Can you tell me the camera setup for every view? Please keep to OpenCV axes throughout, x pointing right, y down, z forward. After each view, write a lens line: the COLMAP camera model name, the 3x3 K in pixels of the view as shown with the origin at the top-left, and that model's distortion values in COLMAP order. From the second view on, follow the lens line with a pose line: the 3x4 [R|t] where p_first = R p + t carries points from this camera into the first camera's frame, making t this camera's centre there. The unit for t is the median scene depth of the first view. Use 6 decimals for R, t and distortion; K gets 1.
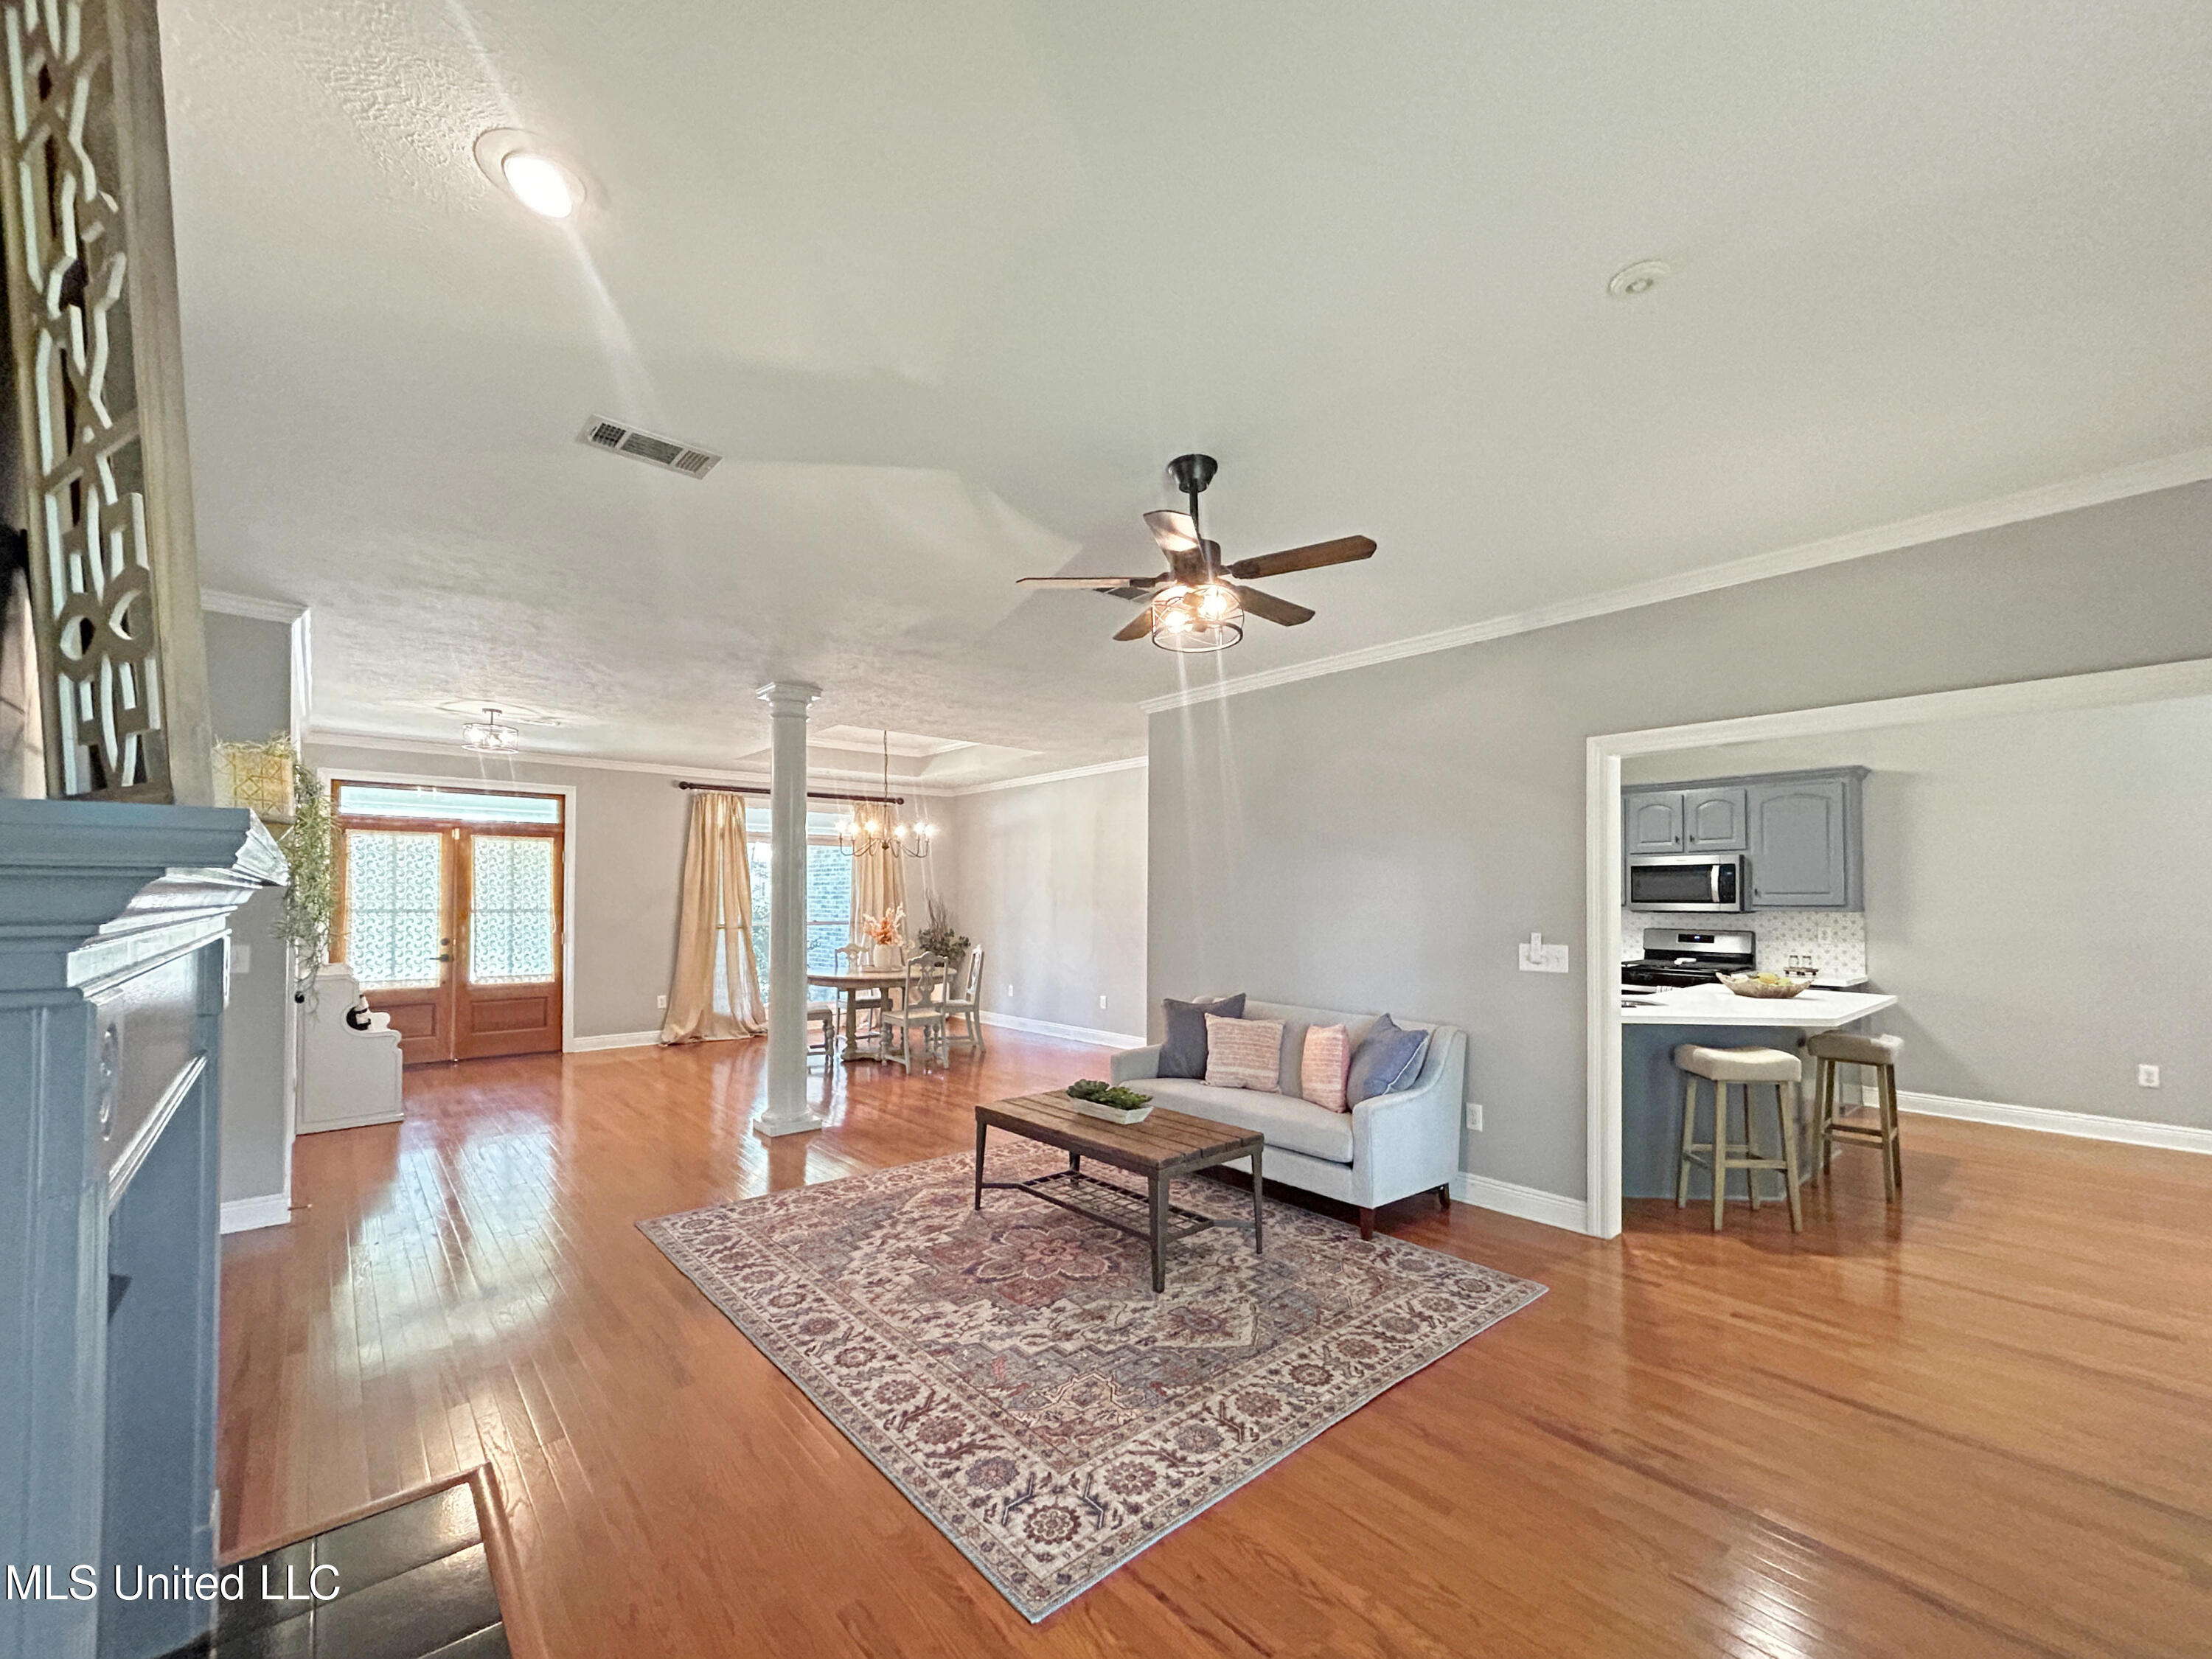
lens RADIAL K [[902.0, 0, 1105.2], [0, 902.0, 885.8], [0, 0, 1]] dist [0.001357, 0.000090]
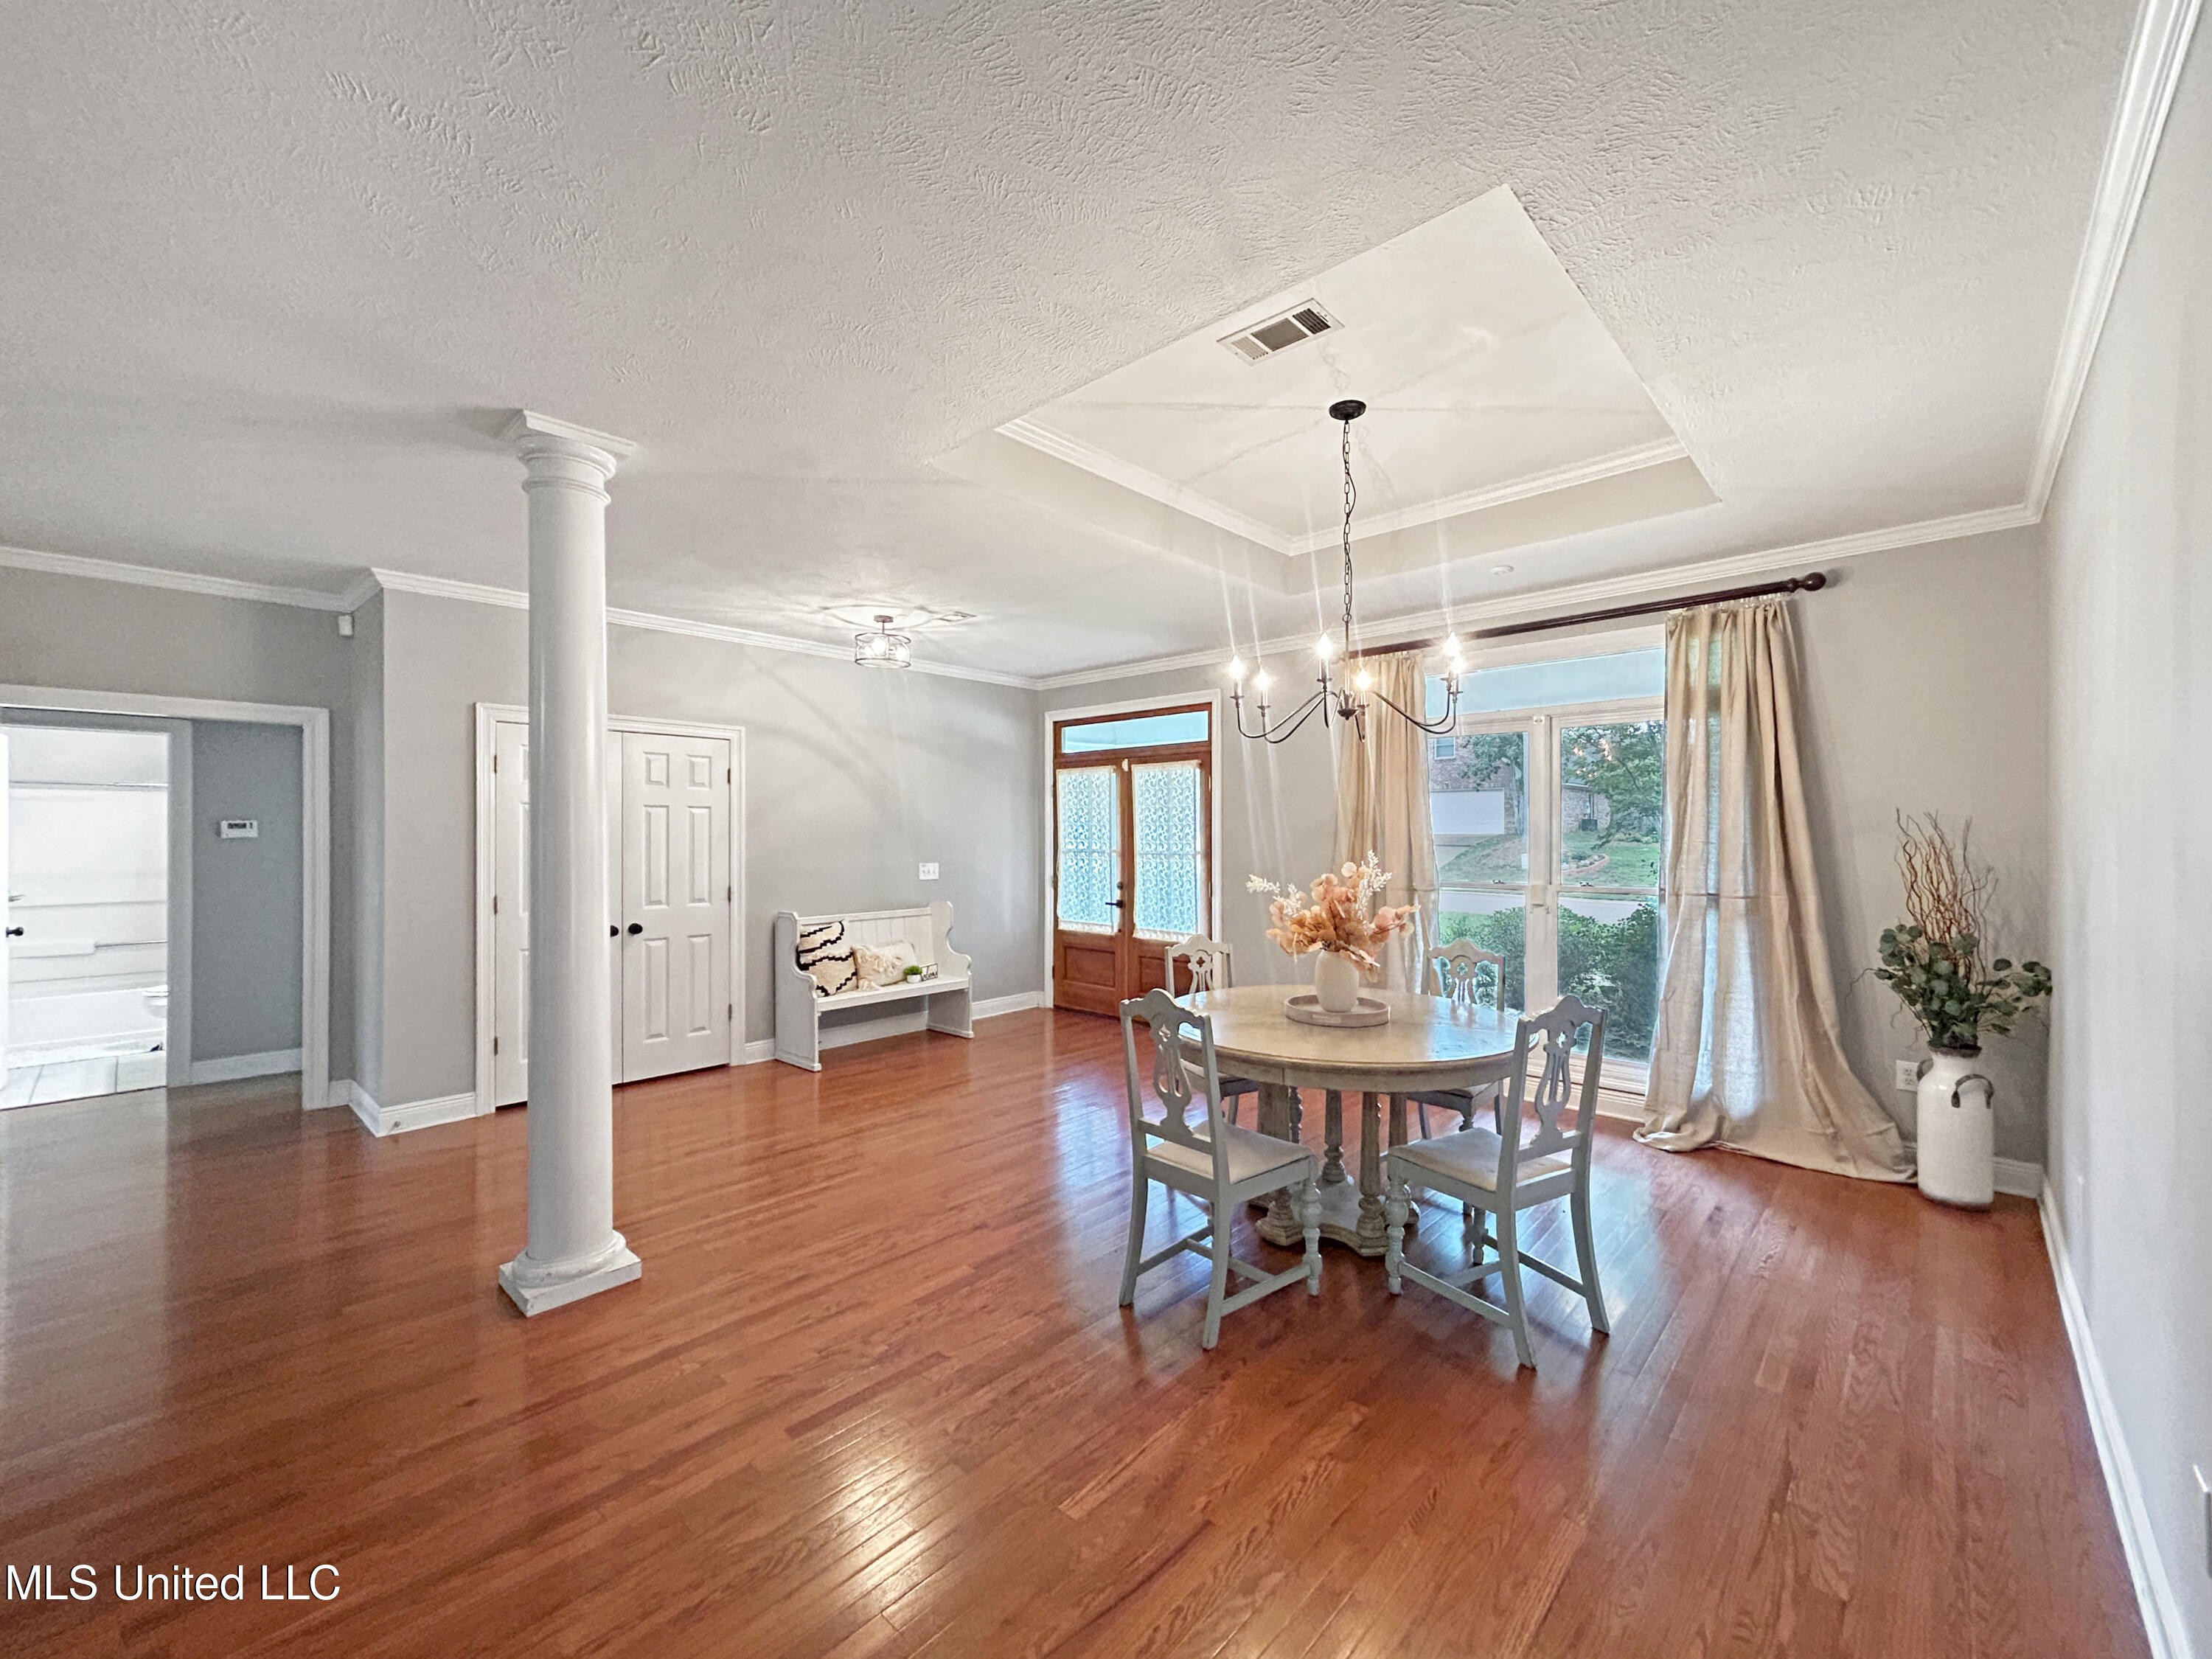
lens RADIAL K [[884.4, 0, 1112.0], [0, 884.4, 848.4], [0, 0, 1]] dist [0.001063, 0.000232]
pose [[0.102099, 0.016210, -0.994642, 0.329934], [0.012326, 0.999770, 0.017558, 0.019419], [0.994698, -0.014053, 0.101876, 1.992160]]
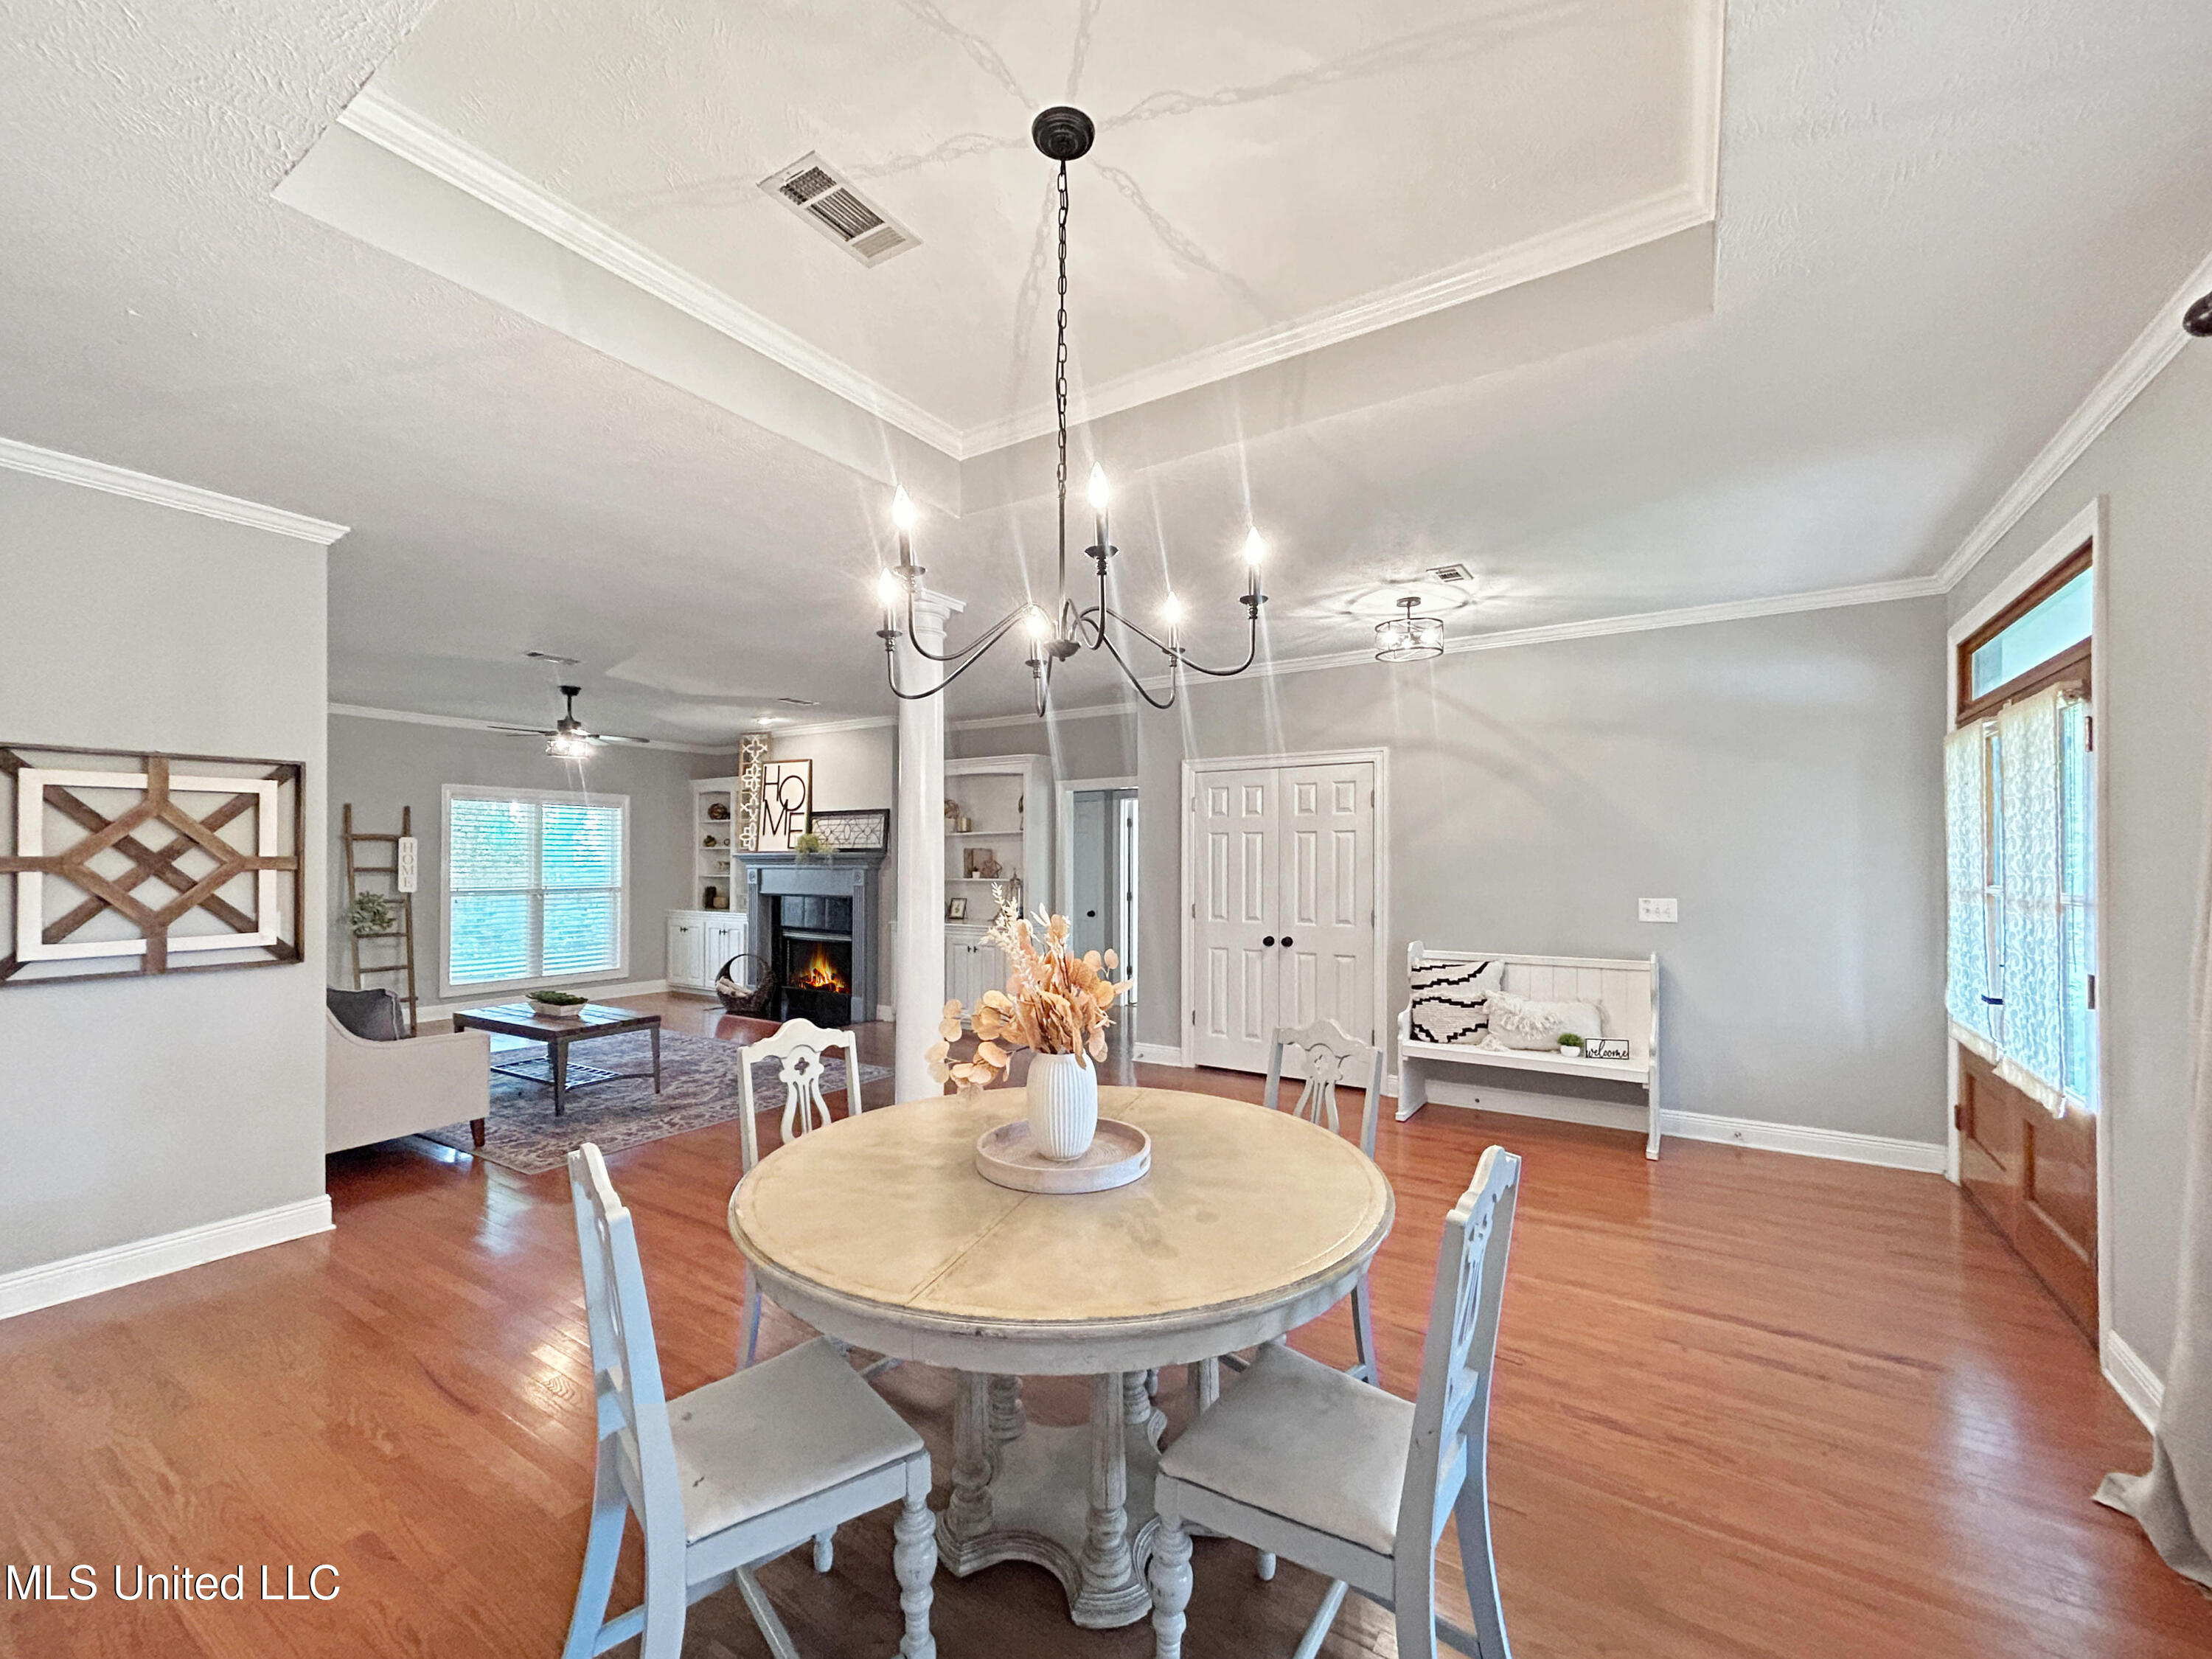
lens RADIAL K [[884.4, 0, 1112.0], [0, 884.4, 848.4], [0, 0, 1]] dist [0.001063, 0.000232]
pose [[-0.961827, -0.003889, -0.273631, -0.450426], [0.003023, 0.999687, -0.024834, 0.035444], [0.273642, -0.024713, -0.961514, 2.858742]]
